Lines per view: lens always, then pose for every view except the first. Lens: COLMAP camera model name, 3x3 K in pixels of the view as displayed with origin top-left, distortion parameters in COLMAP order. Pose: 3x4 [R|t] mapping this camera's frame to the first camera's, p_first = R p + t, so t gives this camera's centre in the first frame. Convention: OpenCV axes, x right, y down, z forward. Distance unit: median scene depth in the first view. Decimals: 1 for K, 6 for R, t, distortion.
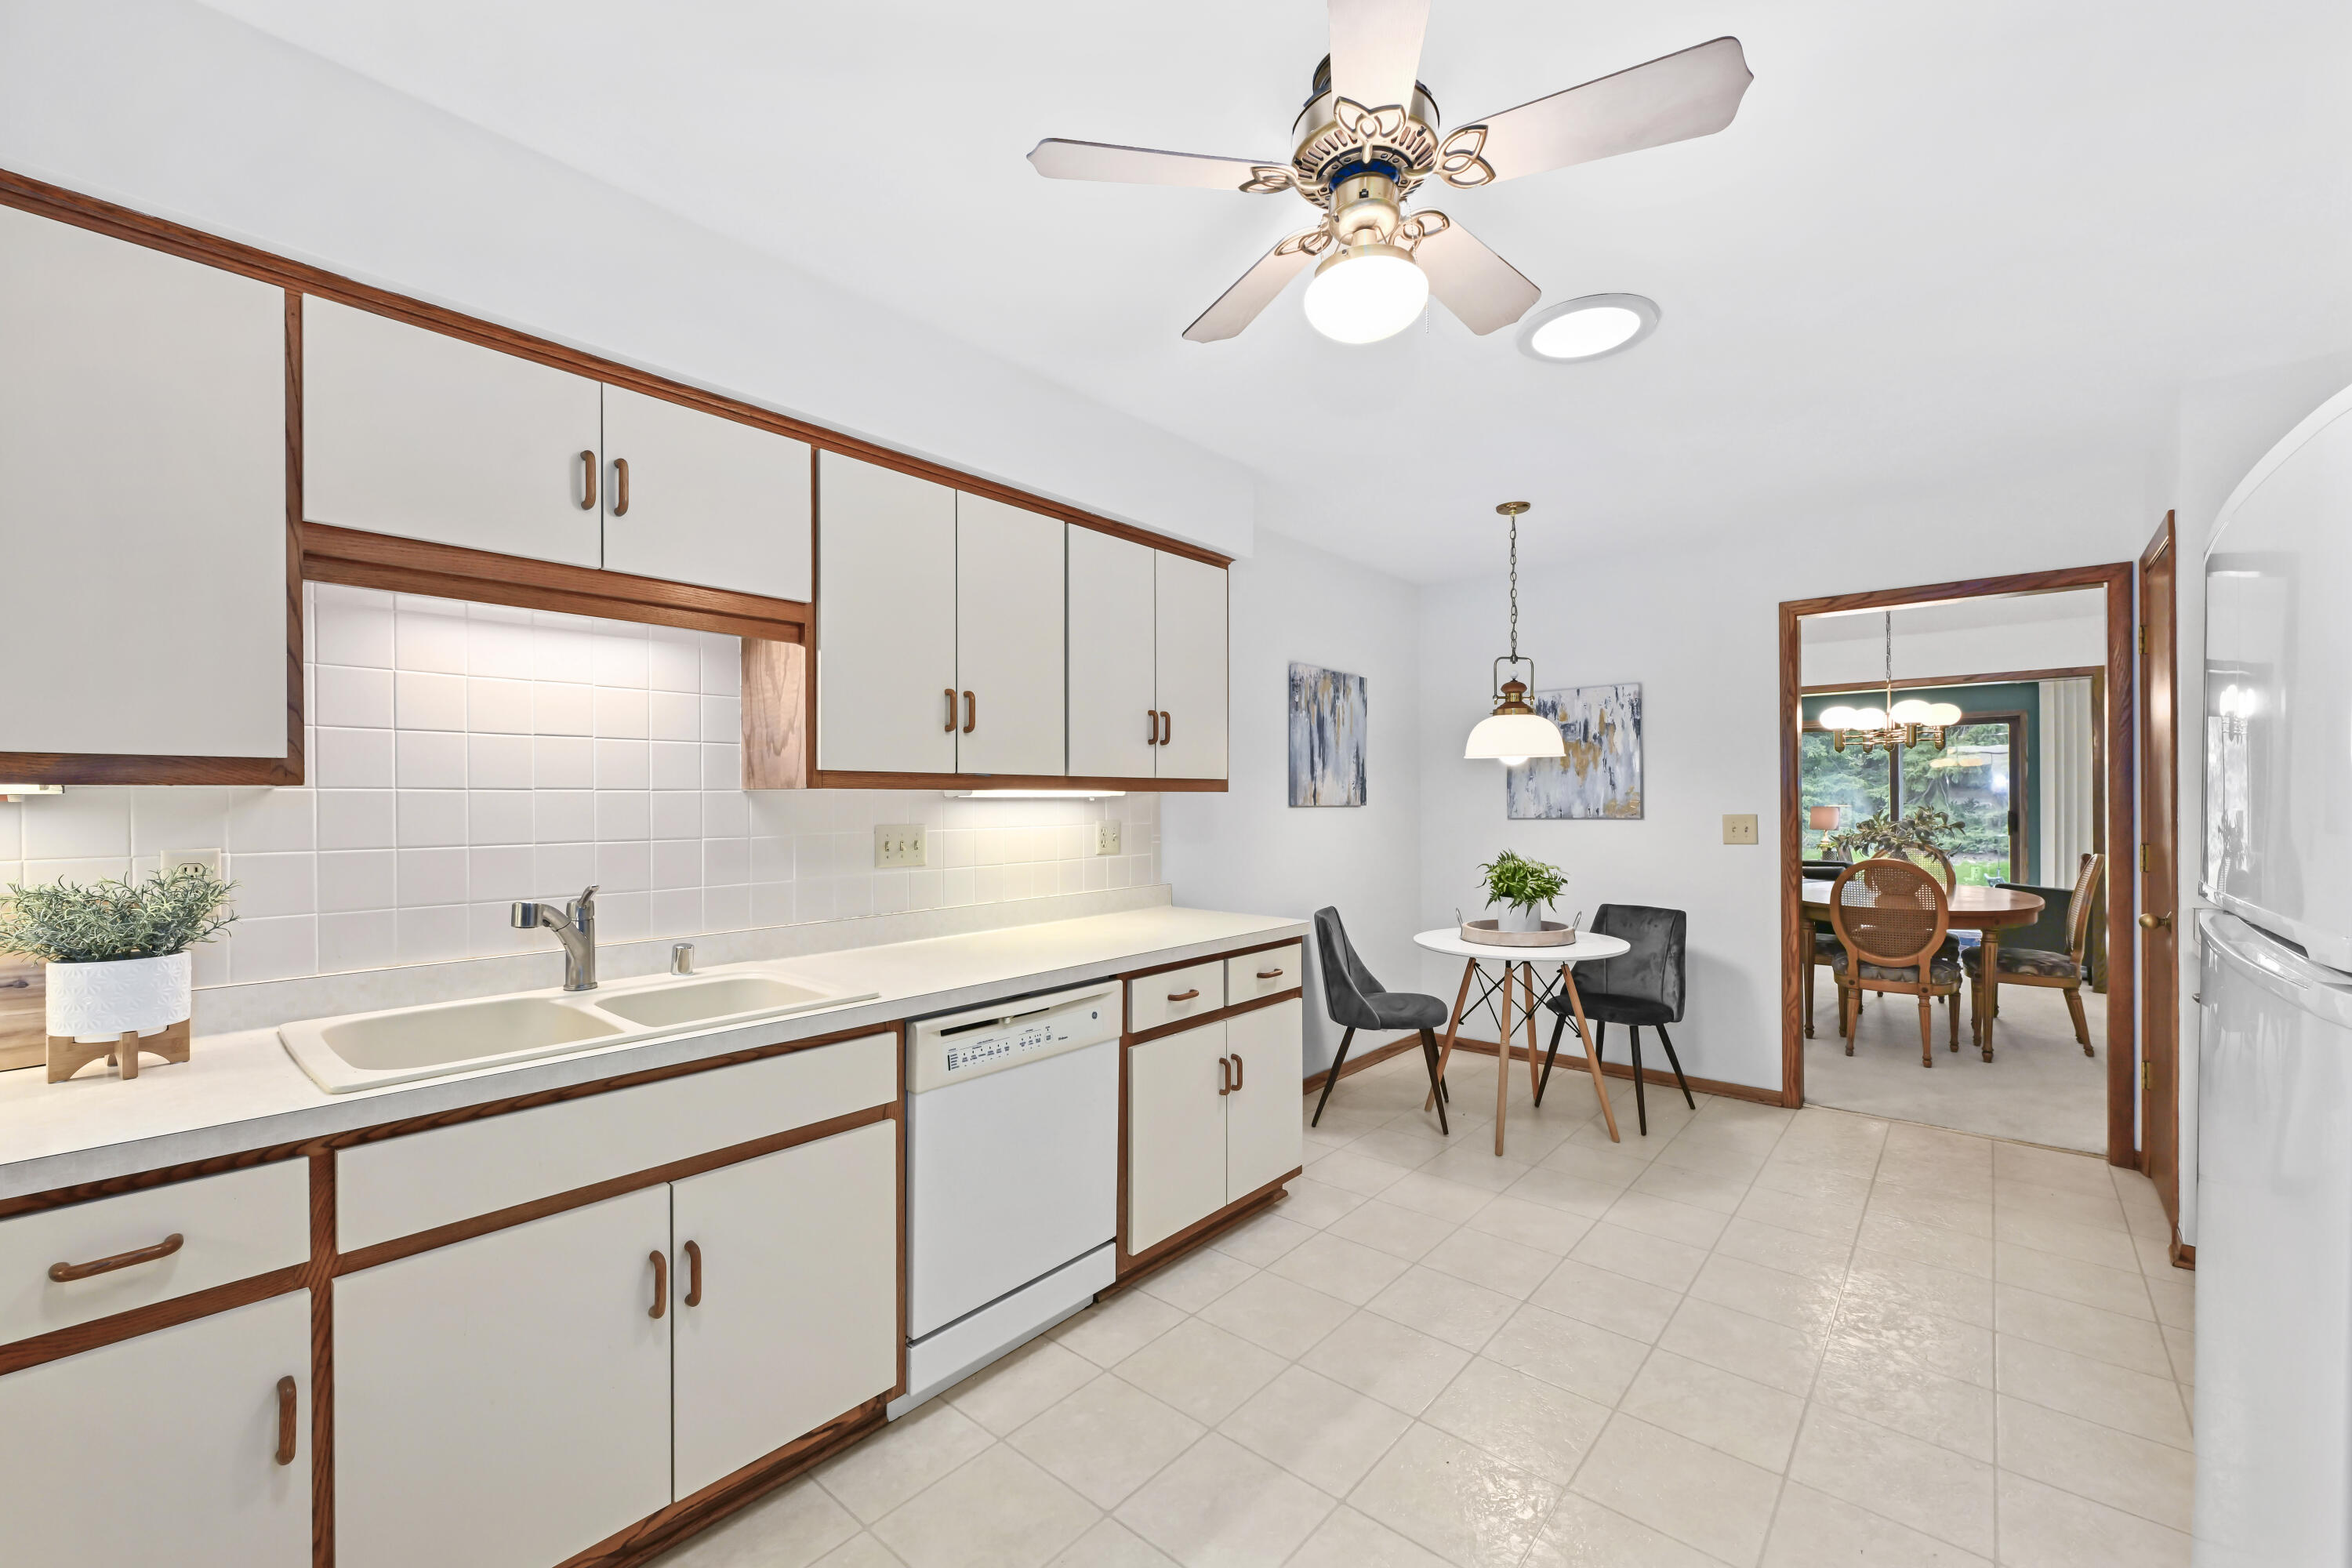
lens RADIAL K [[935.1, 0, 1181.4], [0, 935.1, 799.9], [0, 0, 1]] dist [-0.000614, 0.000163]
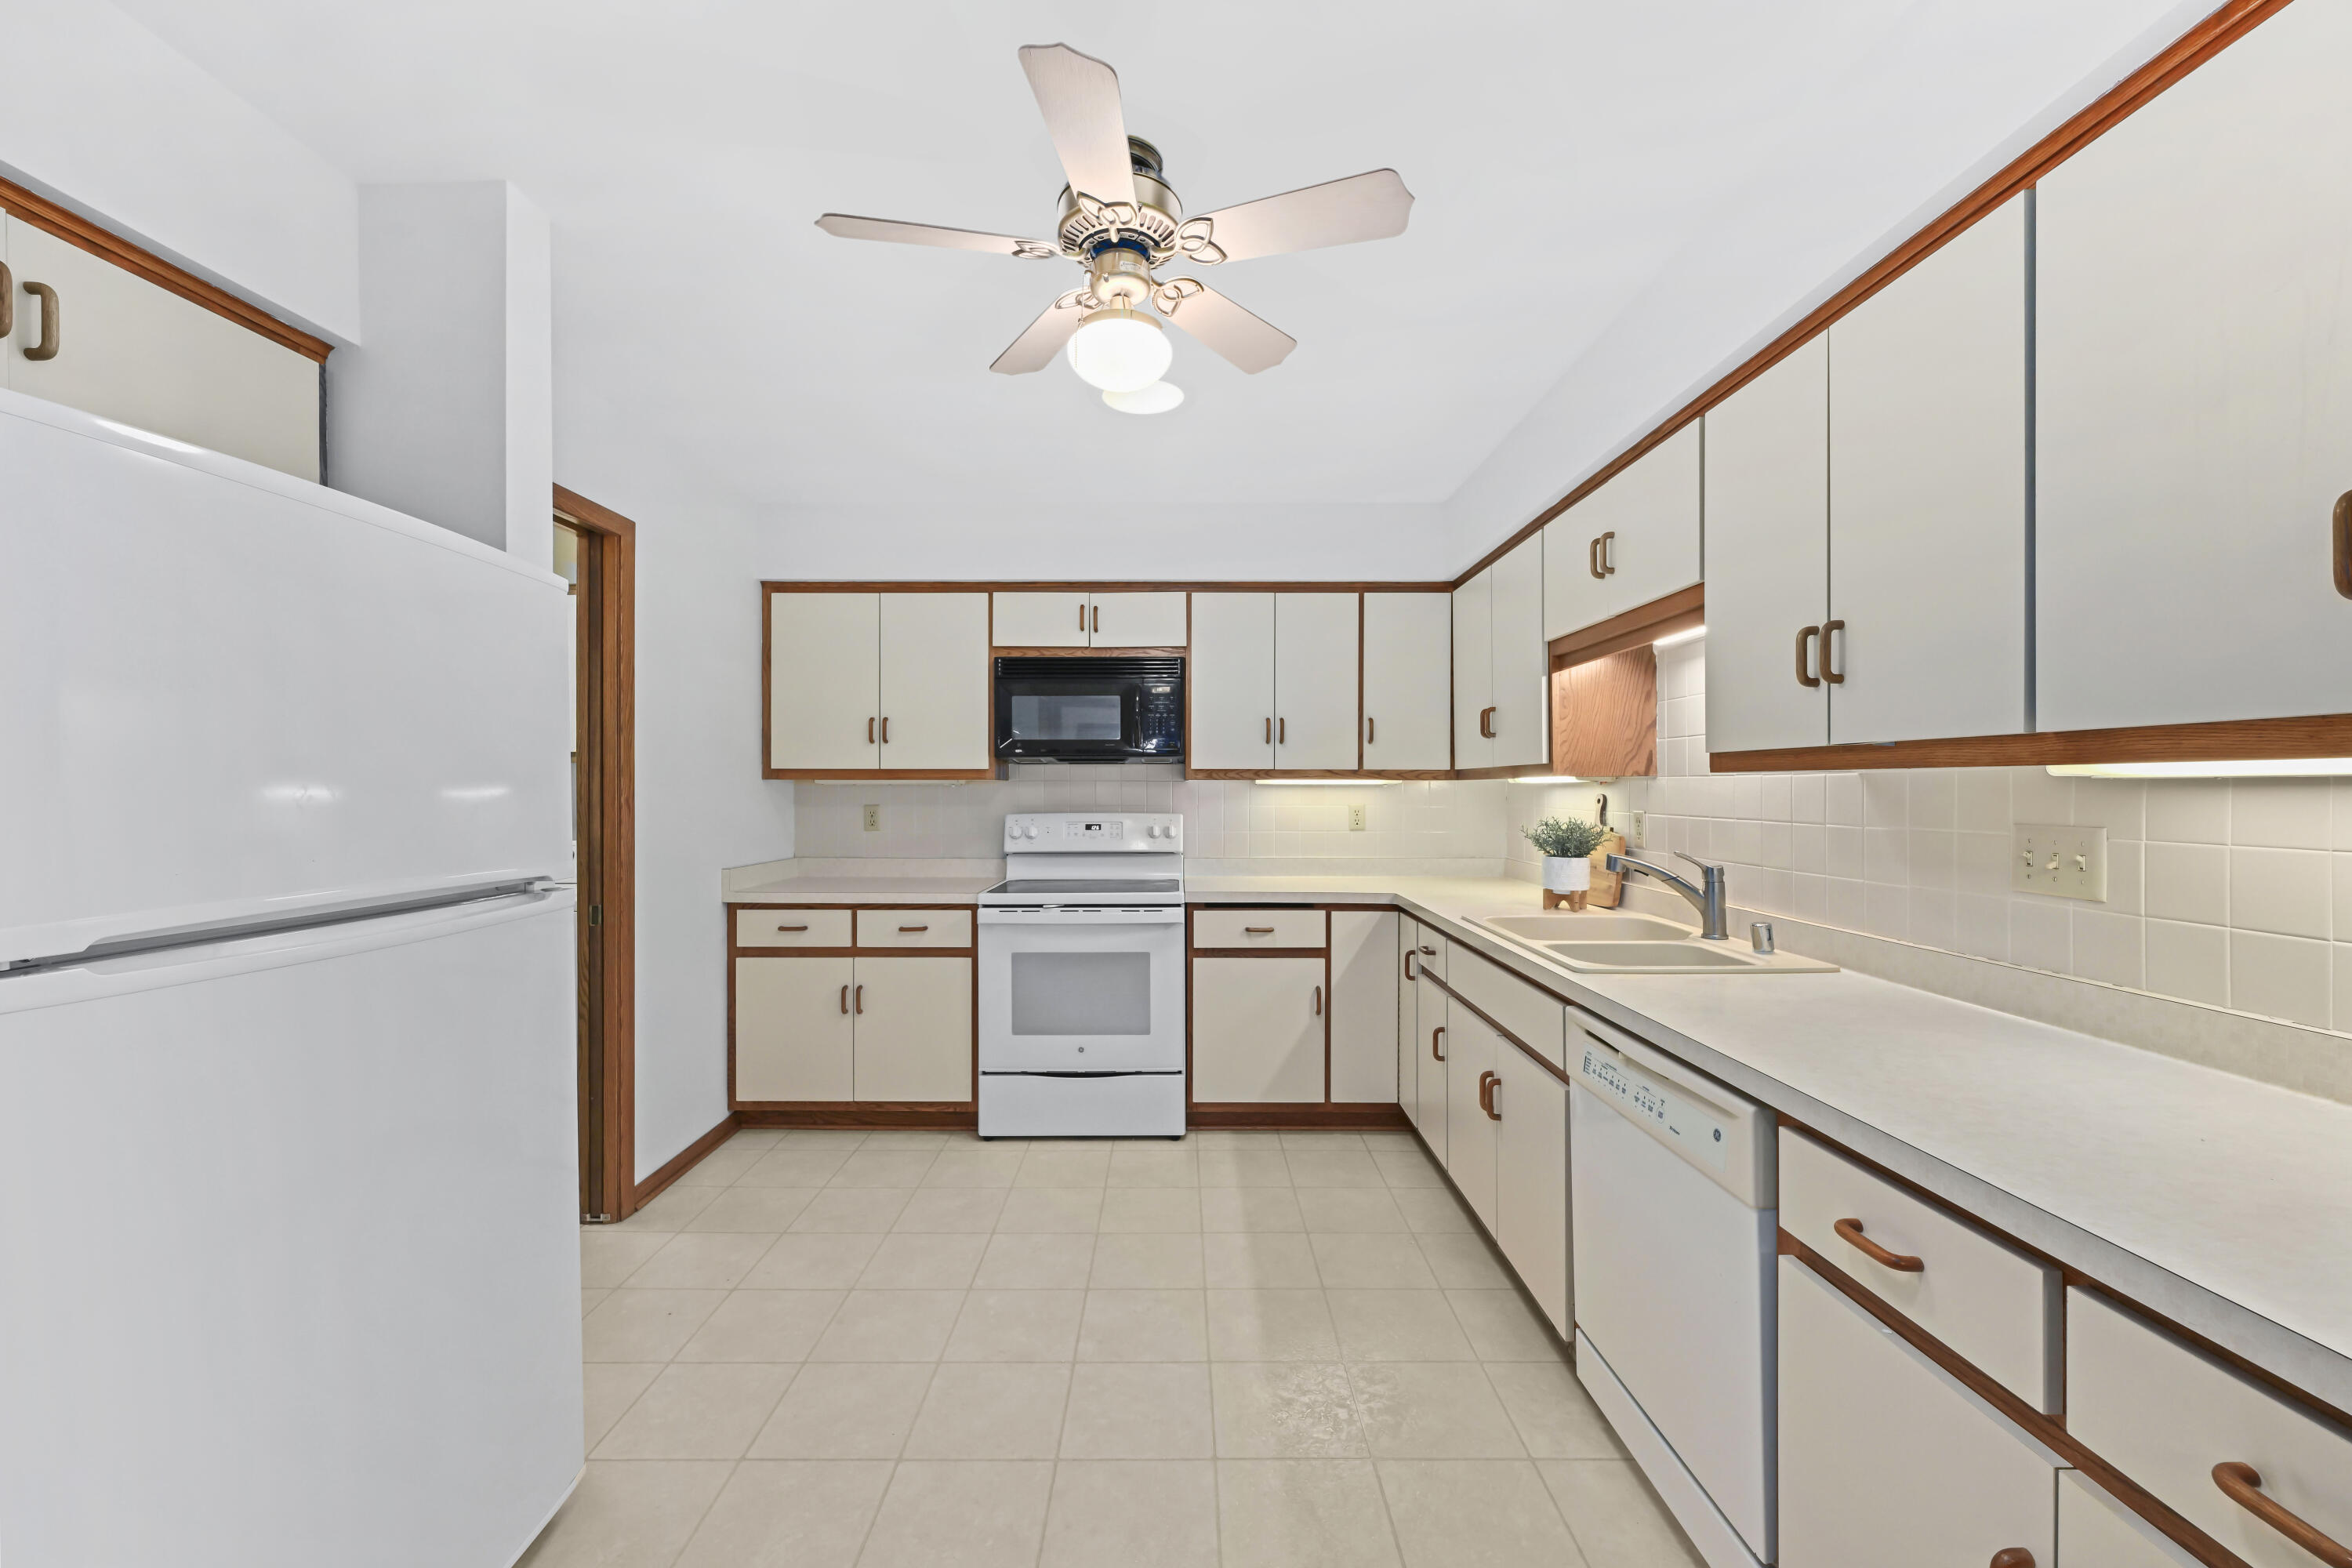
lens RADIAL K [[935.1, 0, 1168.9], [0, 935.1, 793.8], [0, 0, 1]] dist [-0.000614, 0.000163]
pose [[-0.762102, 0.010517, -0.647371, 0.569511], [0.004554, 0.999930, 0.010883, -0.002794], [0.647441, 0.005346, -0.762097, 1.214781]]
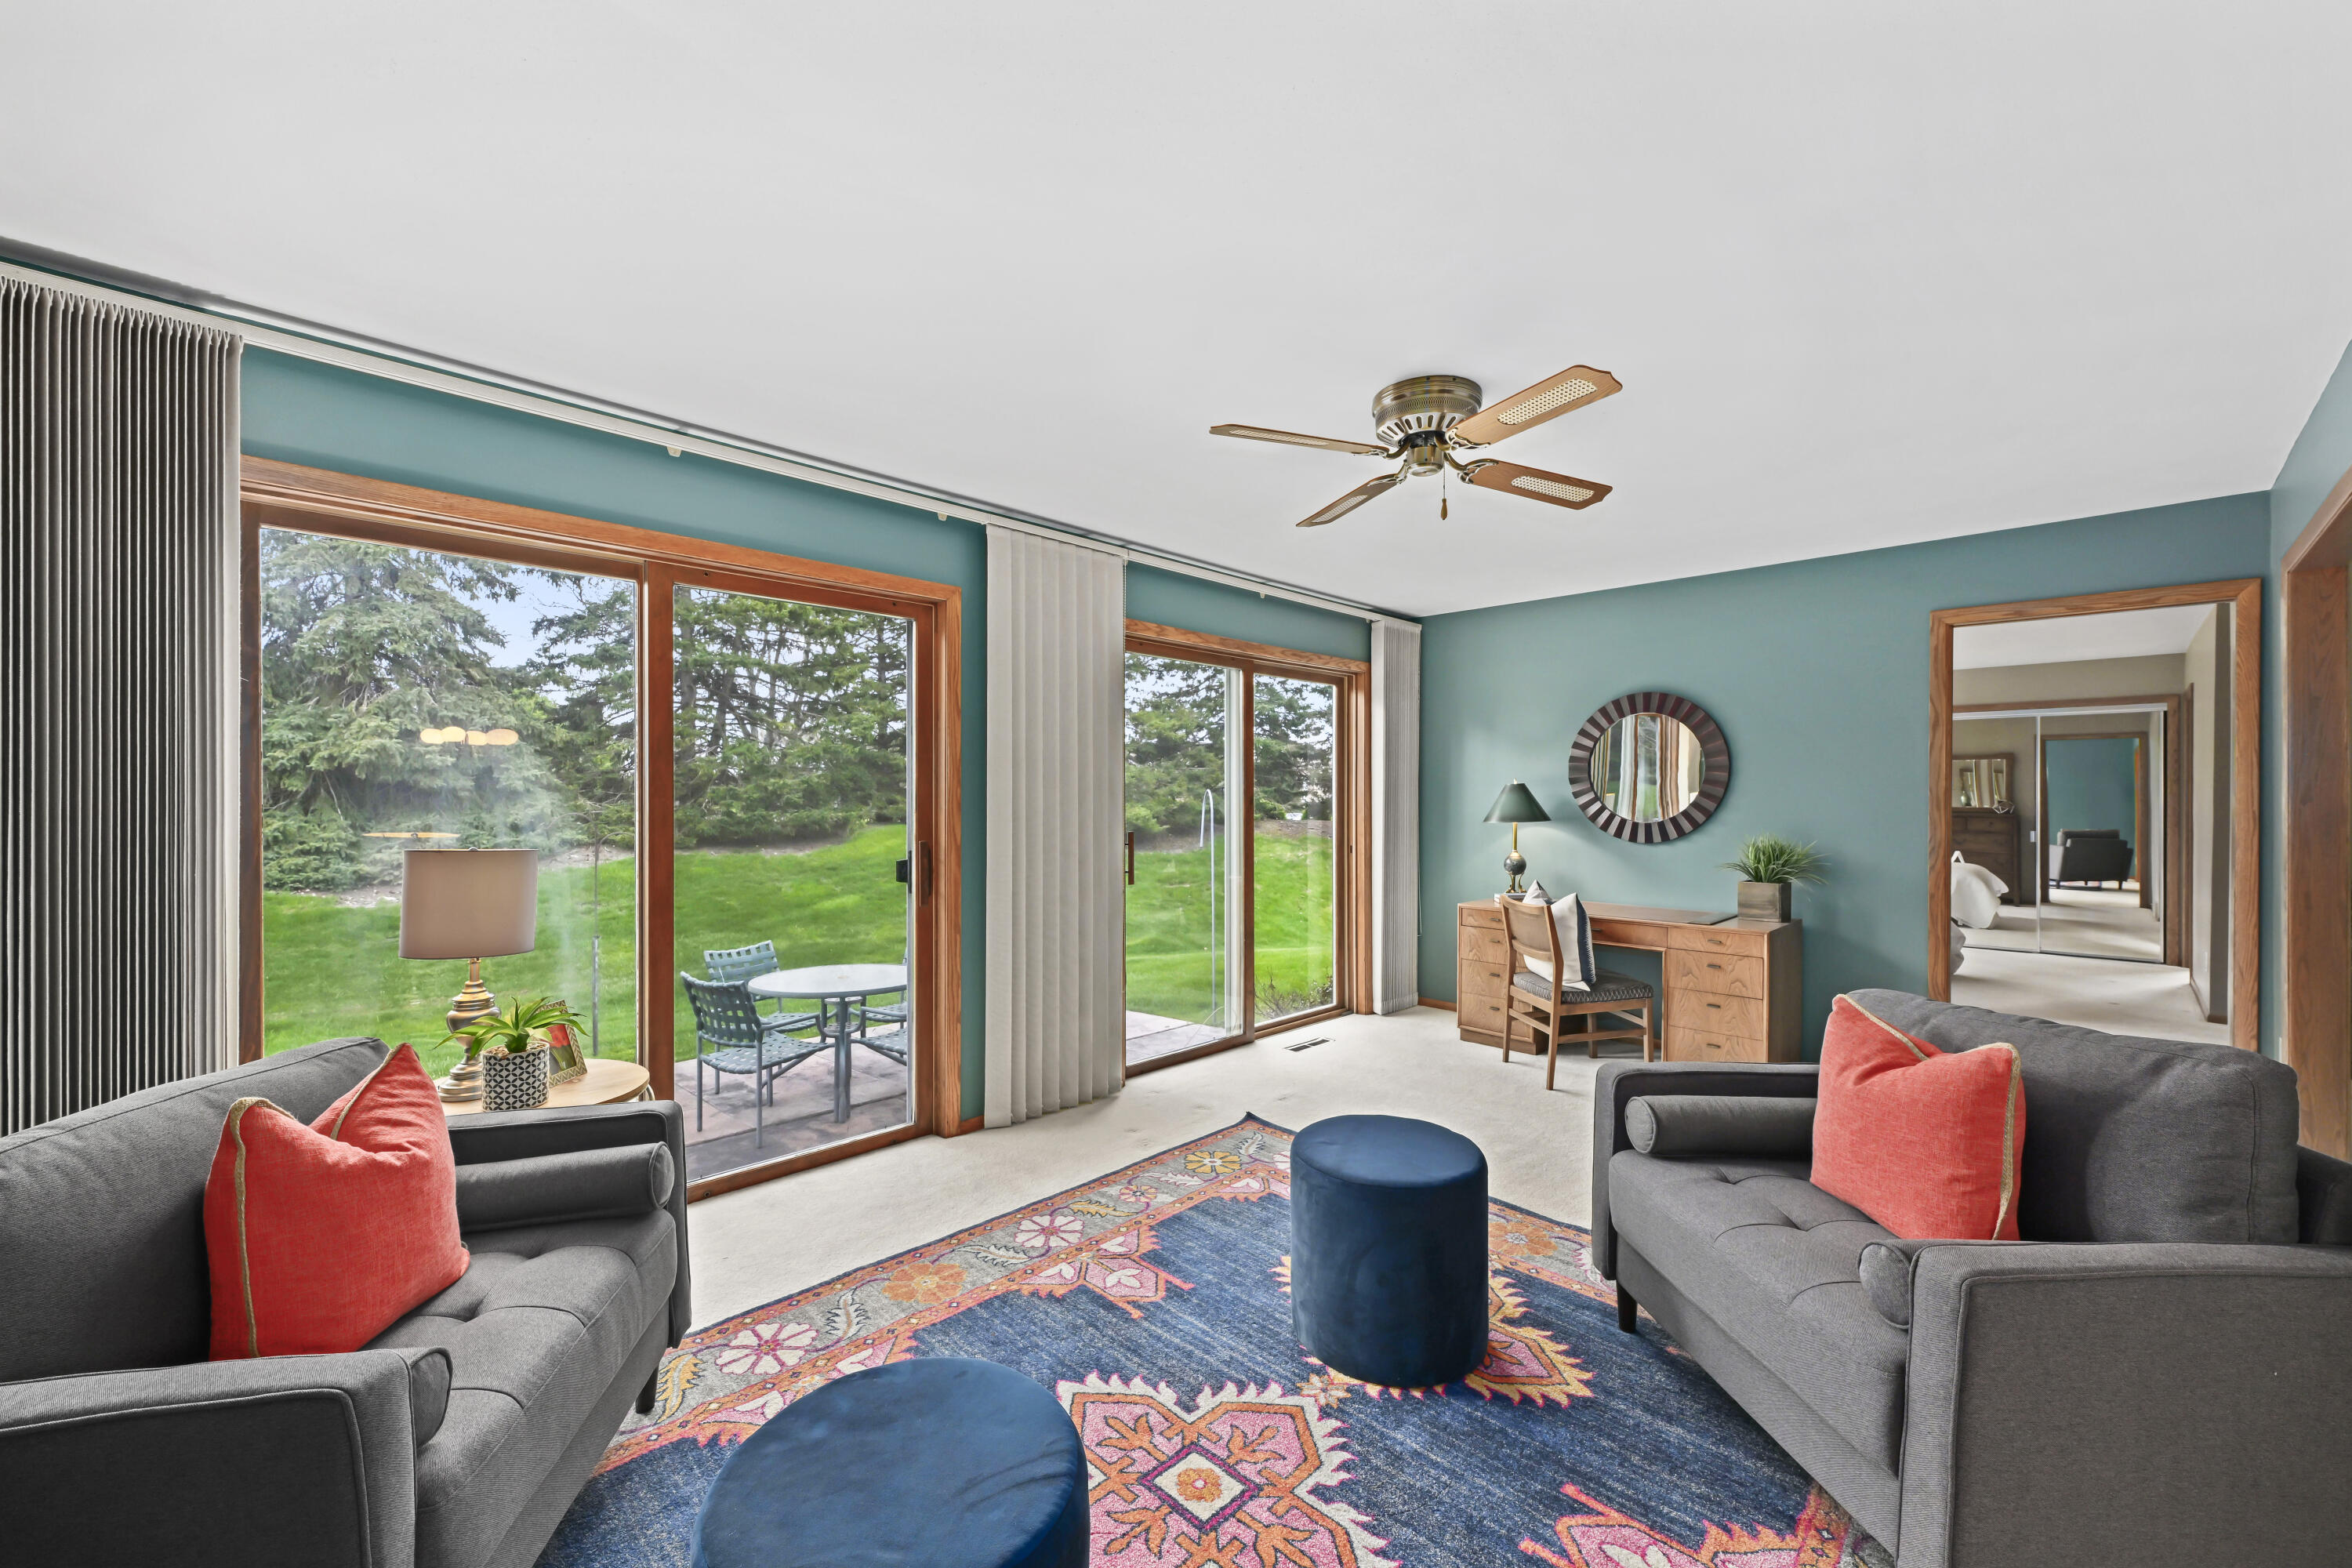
lens RADIAL K [[935.1, 0, 1182.4], [0, 935.1, 798.9], [0, 0, 1]] dist [-0.000614, 0.000163]
pose [[0.075855, 0.004942, 0.997107, 1.904922], [-0.003644, 0.999982, -0.004680, -0.025747], [-0.997112, -0.003278, 0.075872, 3.206447]]
